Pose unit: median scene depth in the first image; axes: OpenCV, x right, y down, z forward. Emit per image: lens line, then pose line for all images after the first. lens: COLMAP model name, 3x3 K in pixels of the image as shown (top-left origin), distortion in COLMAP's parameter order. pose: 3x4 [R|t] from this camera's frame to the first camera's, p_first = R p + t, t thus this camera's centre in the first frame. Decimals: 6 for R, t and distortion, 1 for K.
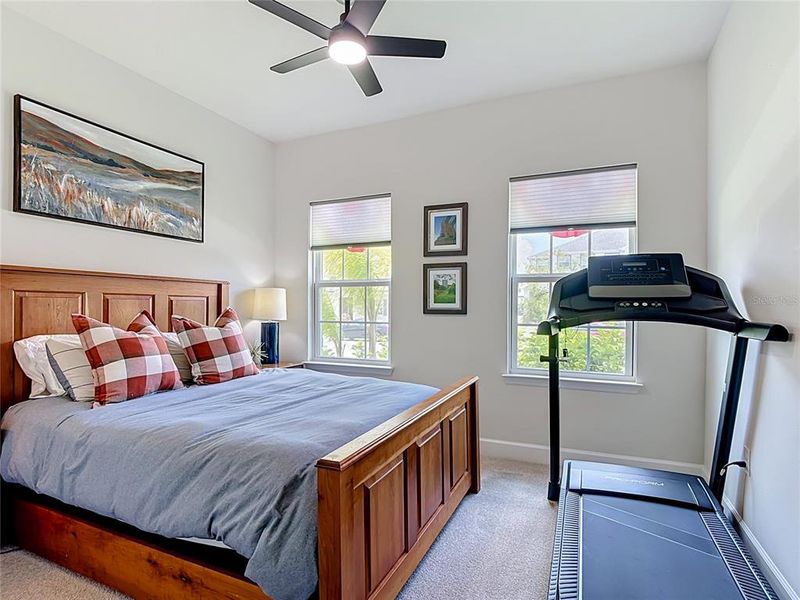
lens RADIAL K [[429.9, 0, 399.1], [0, 429.9, 297.8], [0, 0, 1]] dist [-0.000223, -0.016332]
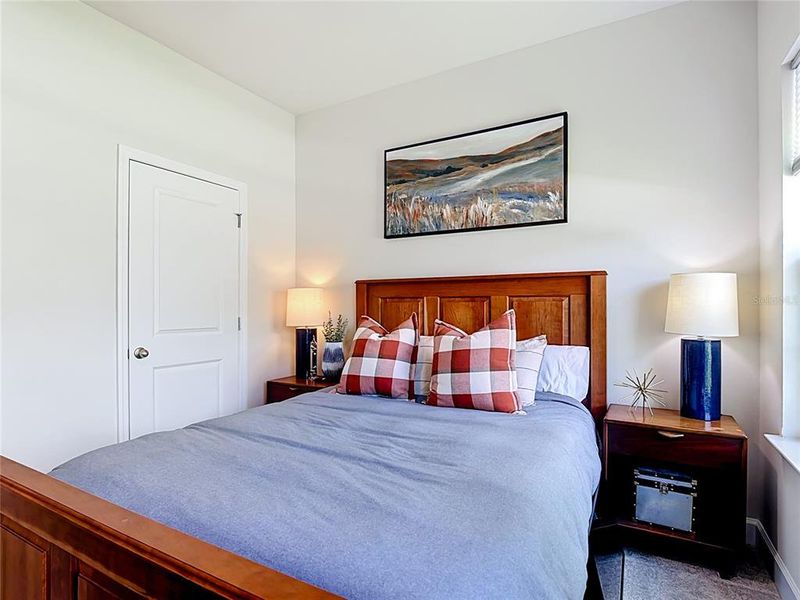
lens RADIAL K [[429.9, 0, 399.1], [0, 429.9, 297.8], [0, 0, 1]] dist [-0.000223, -0.016332]
pose [[-0.101496, -0.027200, -0.994464, 0.359651], [0.023110, 0.999292, -0.029691, 0.019625], [0.994568, -0.025995, -0.100795, 0.973414]]
